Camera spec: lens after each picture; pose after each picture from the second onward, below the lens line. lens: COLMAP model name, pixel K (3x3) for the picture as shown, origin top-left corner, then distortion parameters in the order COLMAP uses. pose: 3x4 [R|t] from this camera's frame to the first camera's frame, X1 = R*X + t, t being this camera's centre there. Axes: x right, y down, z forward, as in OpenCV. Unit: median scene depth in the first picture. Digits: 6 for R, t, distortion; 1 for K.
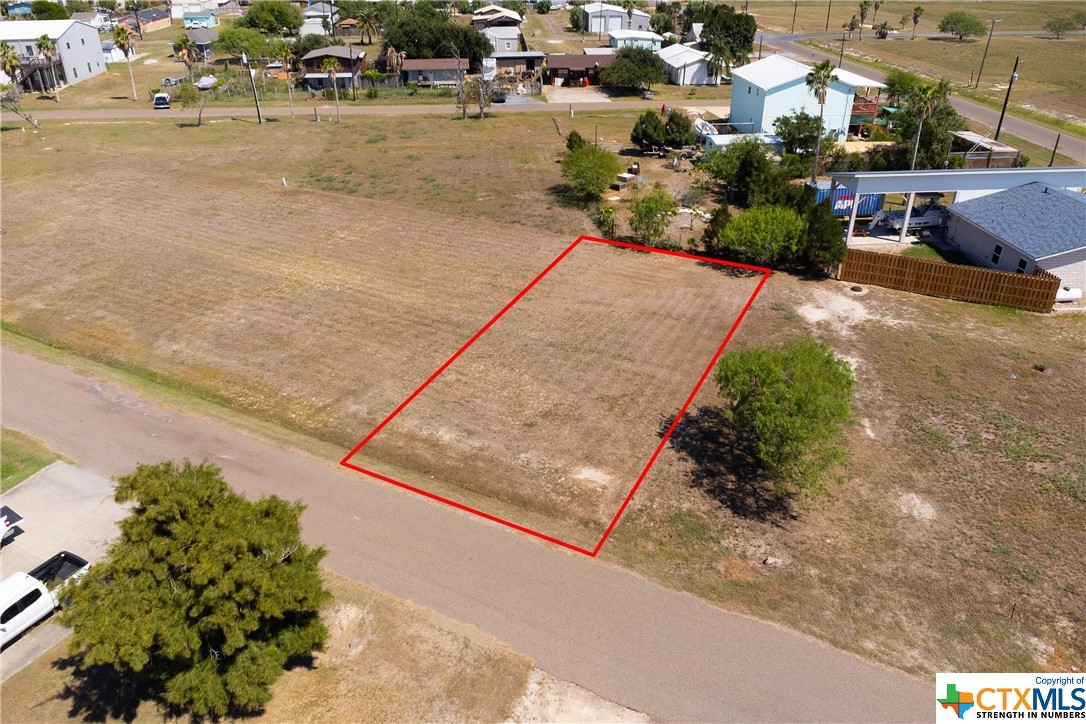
lens RADIAL K [[786.1, 0, 537.8], [0, 786.1, 359.5], [0, 0, 1]] dist [0.004245, -0.005062]
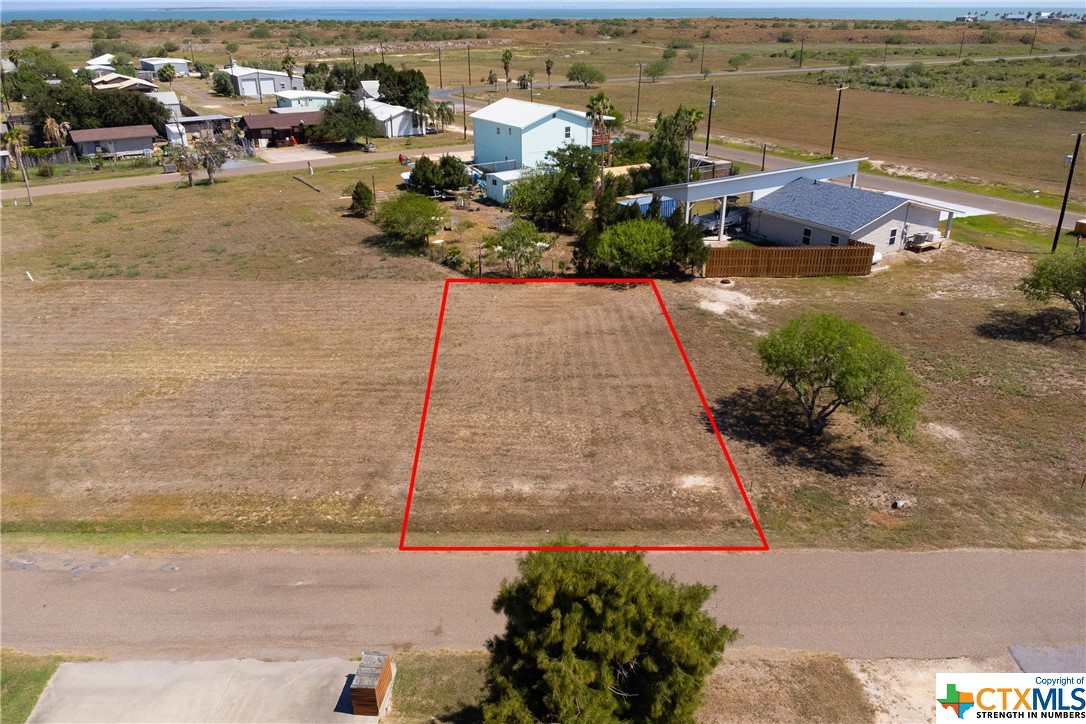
lens RADIAL K [[789.6, 0, 538.5], [0, 789.6, 358.8], [0, 0, 1]] dist [0.014491, -0.023793]
pose [[0.879797, -0.191684, 0.434987, -0.299432], [0.224826, 0.974065, -0.025492, -0.012622], [-0.418820, 0.120225, 0.900076, 0.102161]]
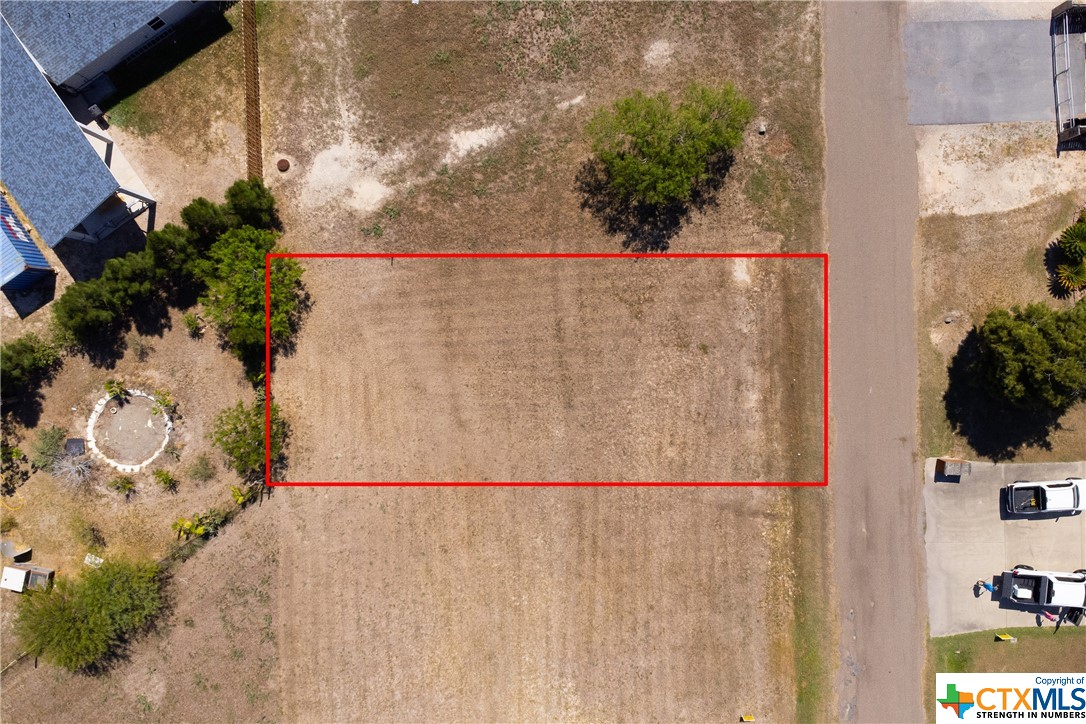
lens RADIAL K [[789.6, 0, 538.5], [0, 789.6, 358.8], [0, 0, 1]] dist [0.014491, -0.023793]
pose [[-0.505386, -0.862833, -0.010200, 0.076148], [0.407850, -0.249273, 0.878363, -0.709251], [-0.760423, 0.439752, 0.477885, 0.408106]]
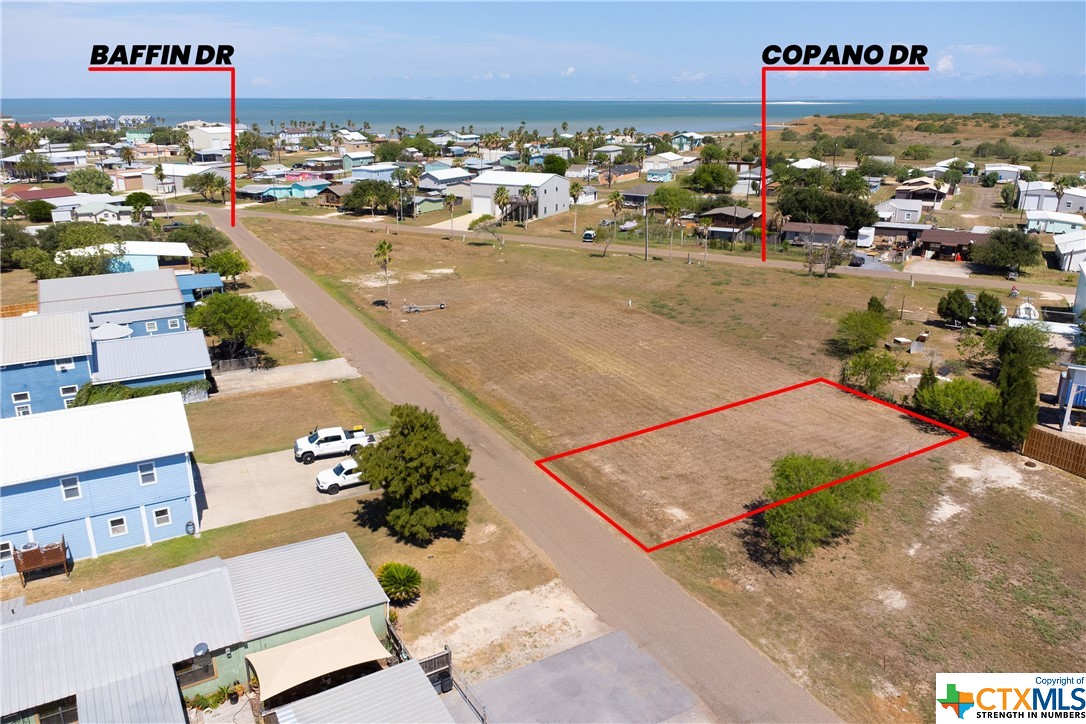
lens RADIAL K [[789.6, 0, 538.5], [0, 789.6, 358.8], [0, 0, 1]] dist [0.014491, -0.023793]
pose [[0.838861, 0.175542, -0.515264, 0.331031], [-0.261940, 0.959951, -0.099406, 0.050958], [0.477179, 0.218356, 0.851247, -0.256876]]
